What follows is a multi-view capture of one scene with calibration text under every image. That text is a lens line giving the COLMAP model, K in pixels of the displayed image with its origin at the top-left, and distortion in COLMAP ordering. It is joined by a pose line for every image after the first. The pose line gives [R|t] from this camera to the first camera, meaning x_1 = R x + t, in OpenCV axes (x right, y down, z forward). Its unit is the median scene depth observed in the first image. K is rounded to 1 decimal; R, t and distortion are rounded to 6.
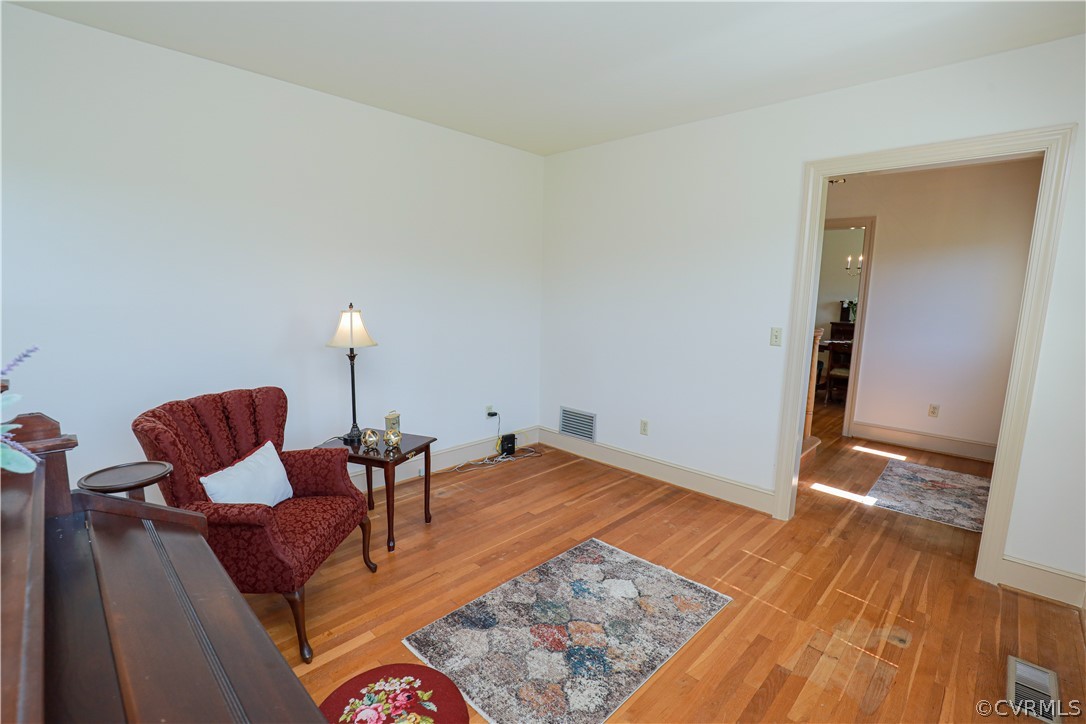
lens RADIAL K [[496.9, 0, 544.5], [0, 496.9, 367.7], [0, 0, 1]] dist [-0.038341, 0.007839]
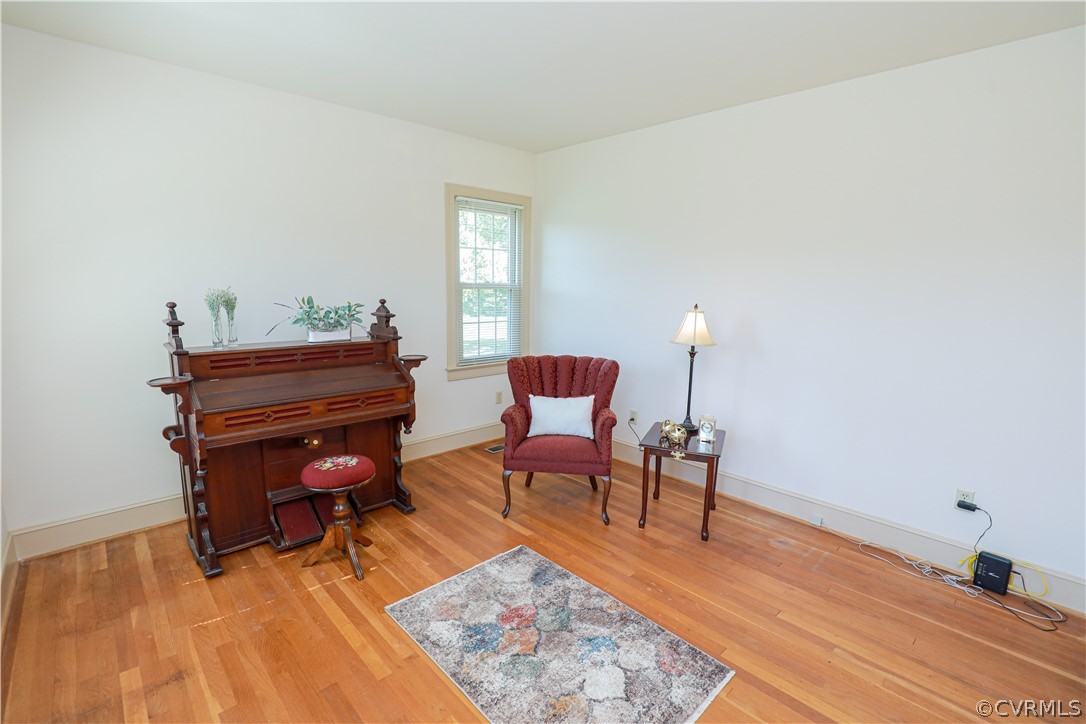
lens RADIAL K [[500.0, 0, 539.9], [0, 500.0, 367.4], [0, 0, 1]] dist [-0.023131, -0.000154]
pose [[-0.048213, 0.151459, -0.987287, 0.726892], [-0.174162, 0.972020, 0.157622, -0.110137], [0.983536, 0.179547, -0.020486, 0.719159]]
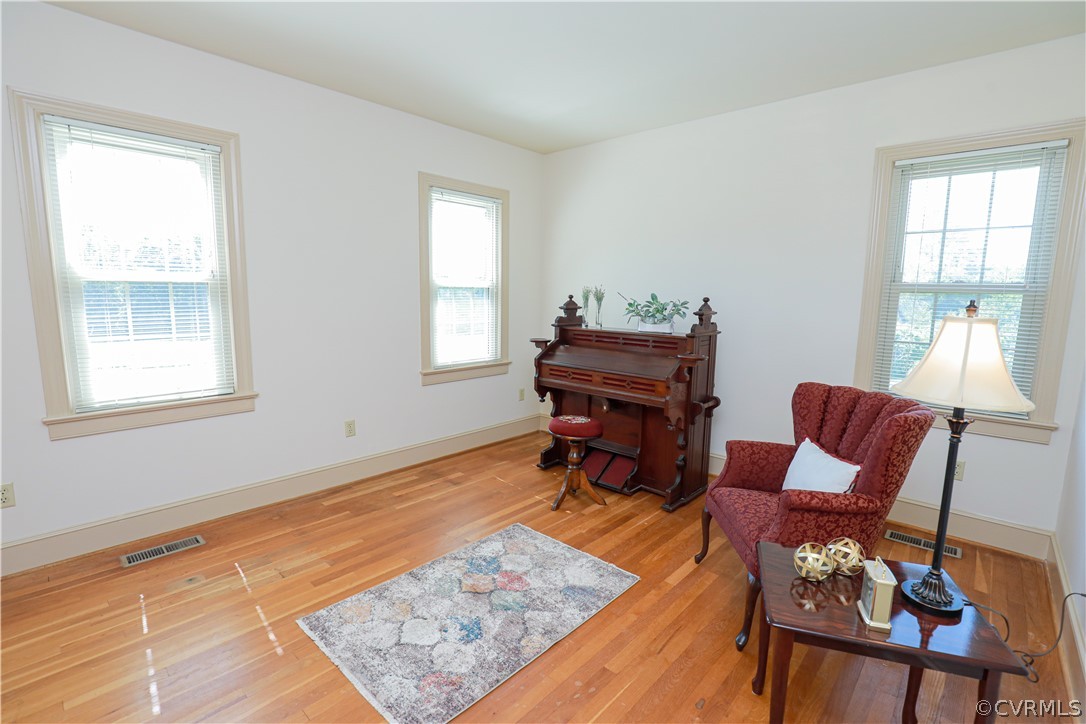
lens RADIAL K [[496.9, 0, 544.5], [0, 496.9, 367.7], [0, 0, 1]] dist [-0.038341, 0.007839]
pose [[-0.999133, -0.030063, -0.028785, -0.011749], [-0.037308, 0.953474, 0.299159, -0.189697], [0.018452, 0.299974, -0.953769, 1.426235]]
